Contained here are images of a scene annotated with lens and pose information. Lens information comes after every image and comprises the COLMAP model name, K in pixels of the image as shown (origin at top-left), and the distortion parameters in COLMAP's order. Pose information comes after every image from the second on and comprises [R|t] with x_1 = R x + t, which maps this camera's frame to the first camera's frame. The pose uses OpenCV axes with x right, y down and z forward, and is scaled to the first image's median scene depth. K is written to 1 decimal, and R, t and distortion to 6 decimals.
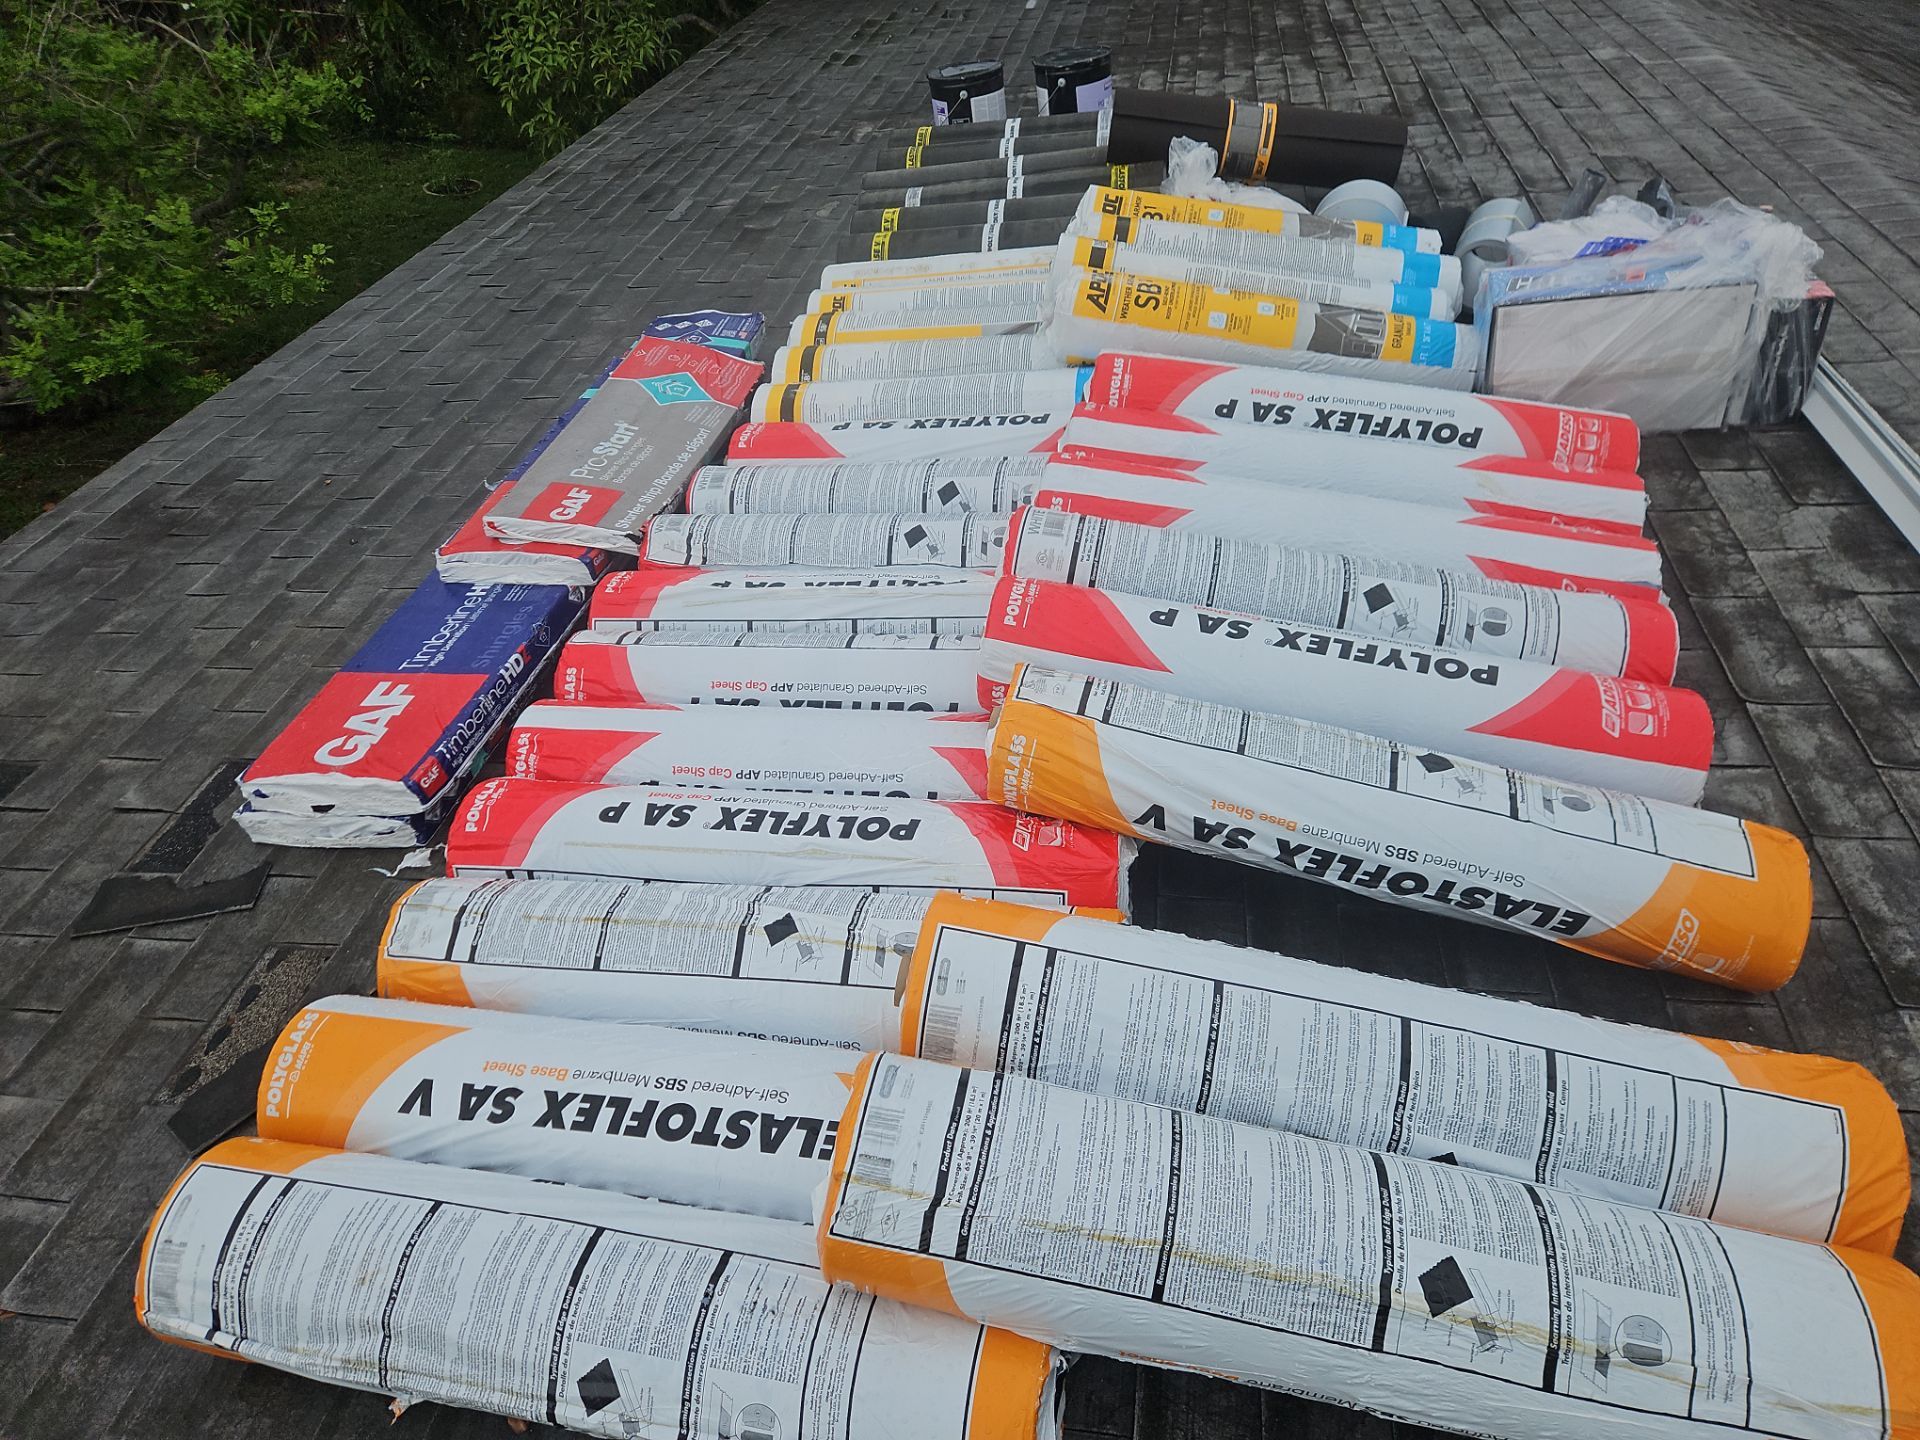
lens RADIAL K [[1319.9, 0, 964.1], [0, 1319.9, 712.6], [0, 0, 1]] dist [0.089607, -0.079863]
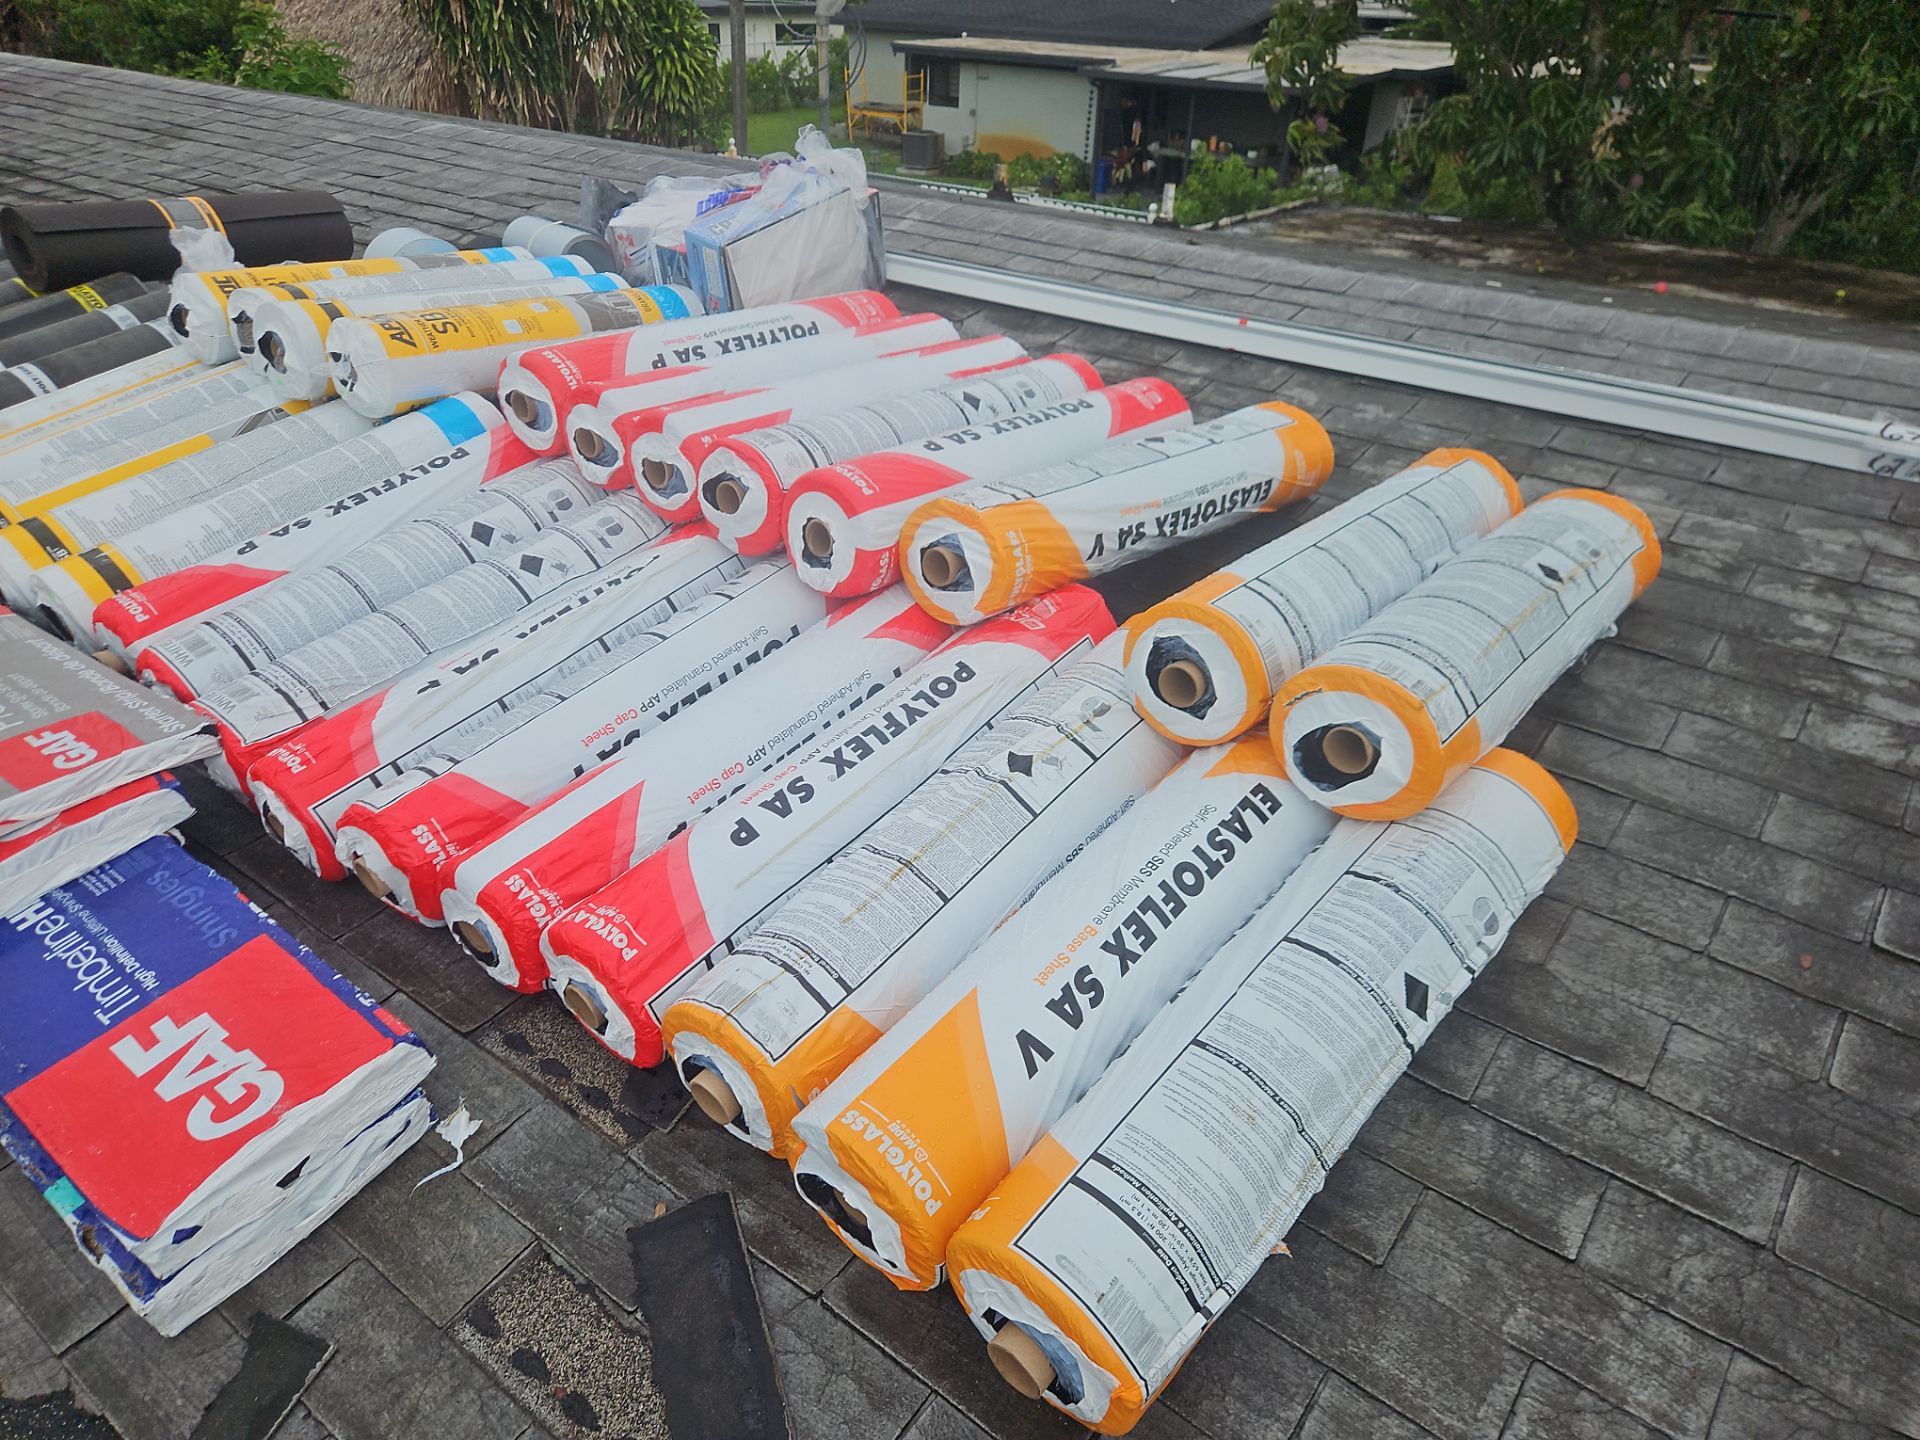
lens RADIAL K [[1312.3, 0, 906.6], [0, 1312.3, 712.0], [0, 0, 1]] dist [0.100385, -0.088430]
pose [[0.482093, -0.445860, 0.754185, -0.834446], [0.528215, 0.834694, 0.155807, -0.070048], [-0.698981, 0.323258, 0.637910, 0.345186]]
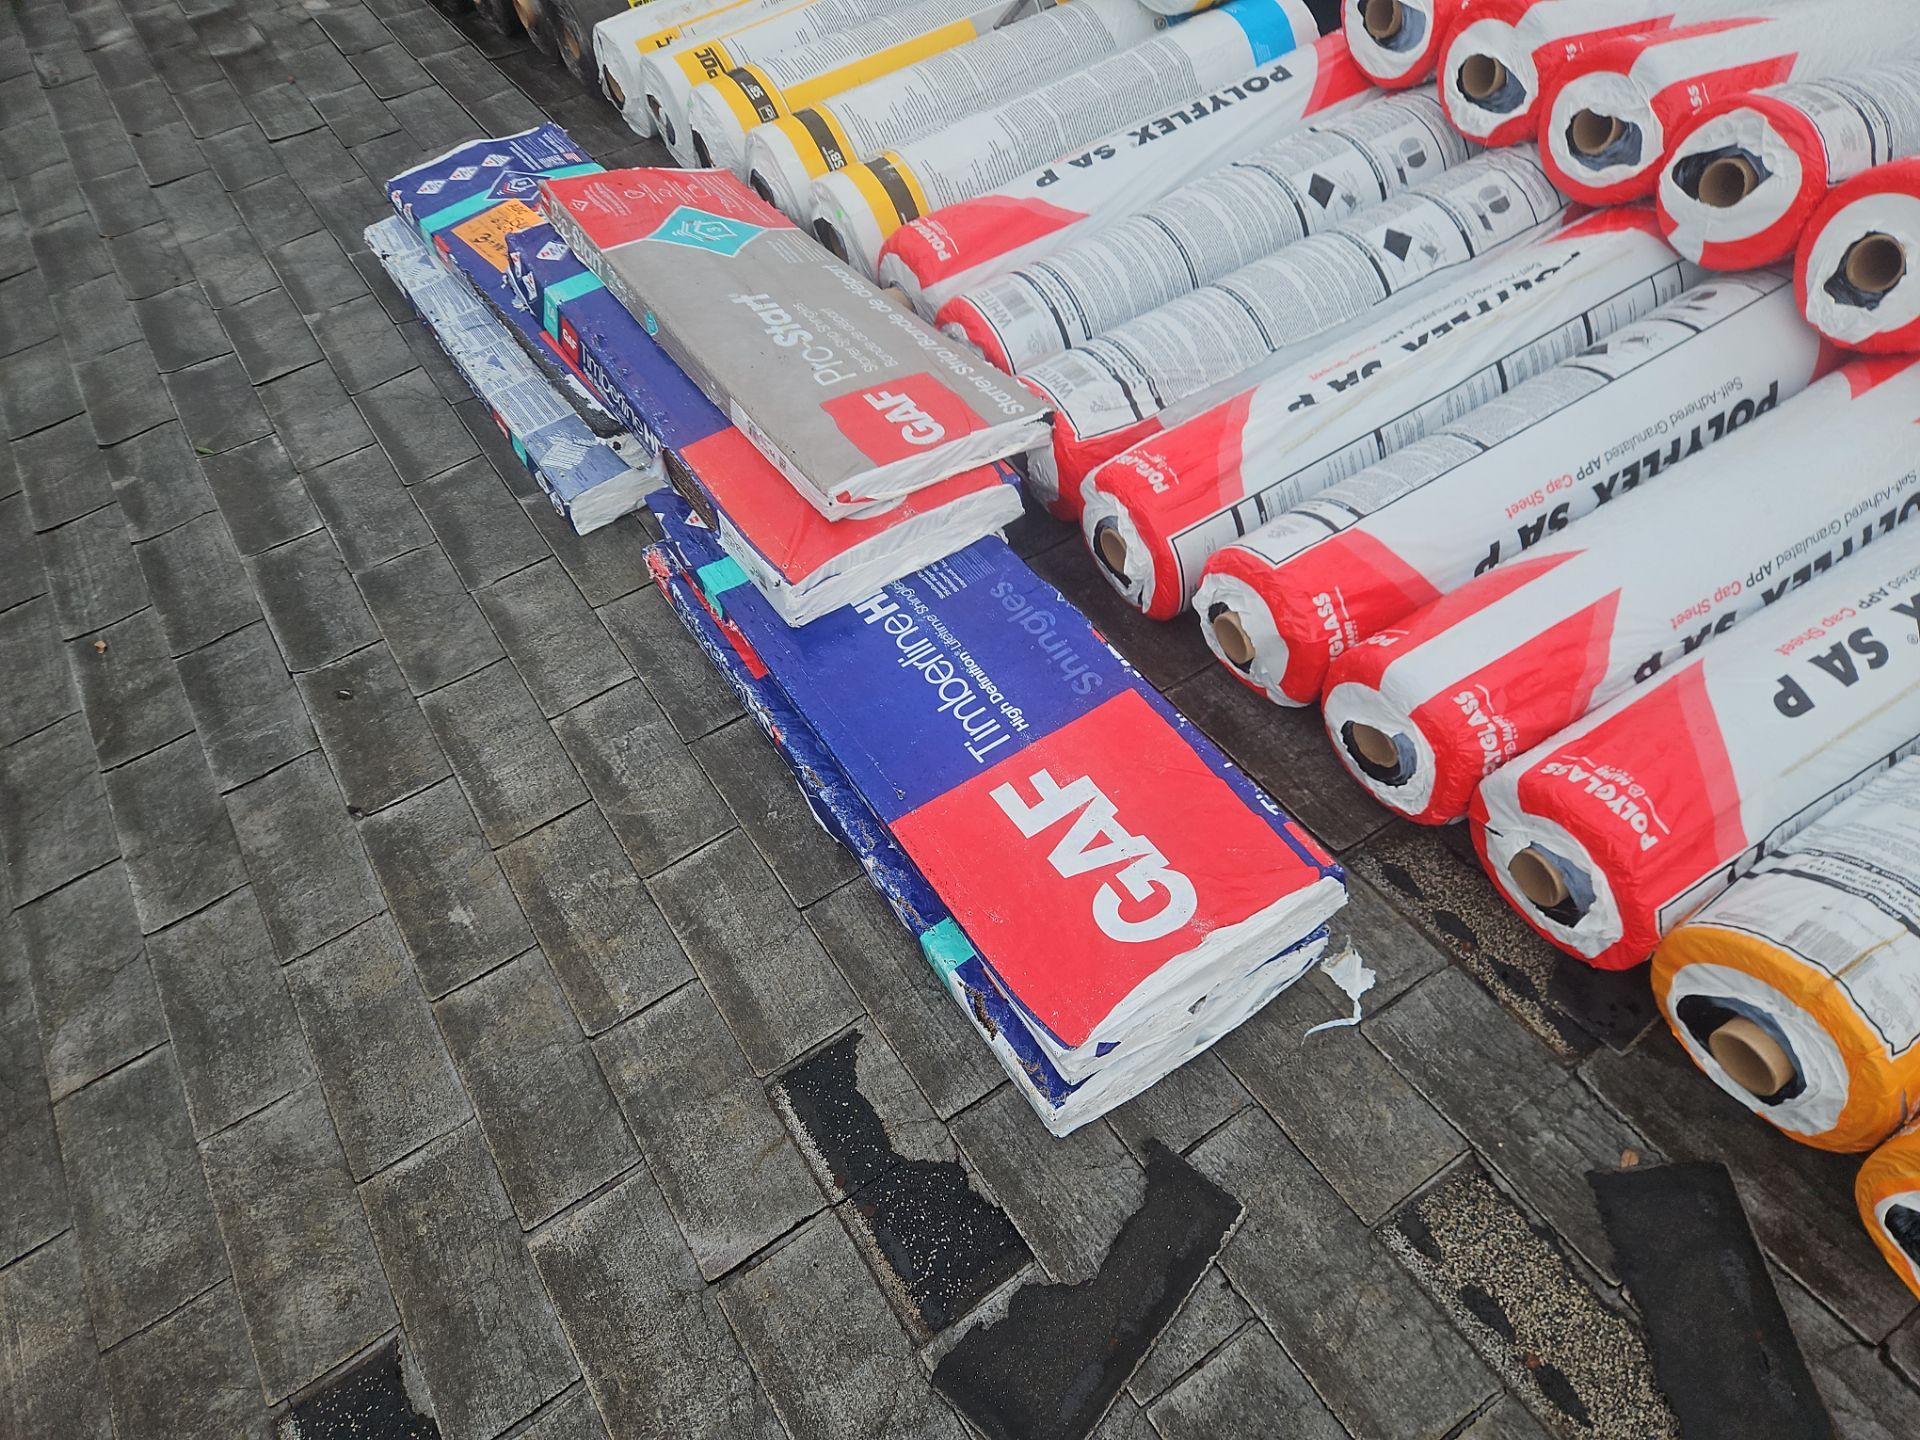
lens RADIAL K [[1319.9, 0, 964.1], [0, 1319.9, 712.6], [0, 0, 1]] dist [0.089607, -0.079863]
pose [[0.731814, -0.487378, 0.476351, -0.869922], [0.416535, 0.873094, 0.253387, -0.249387], [-0.539395, 0.012985, 0.841953, 0.670797]]
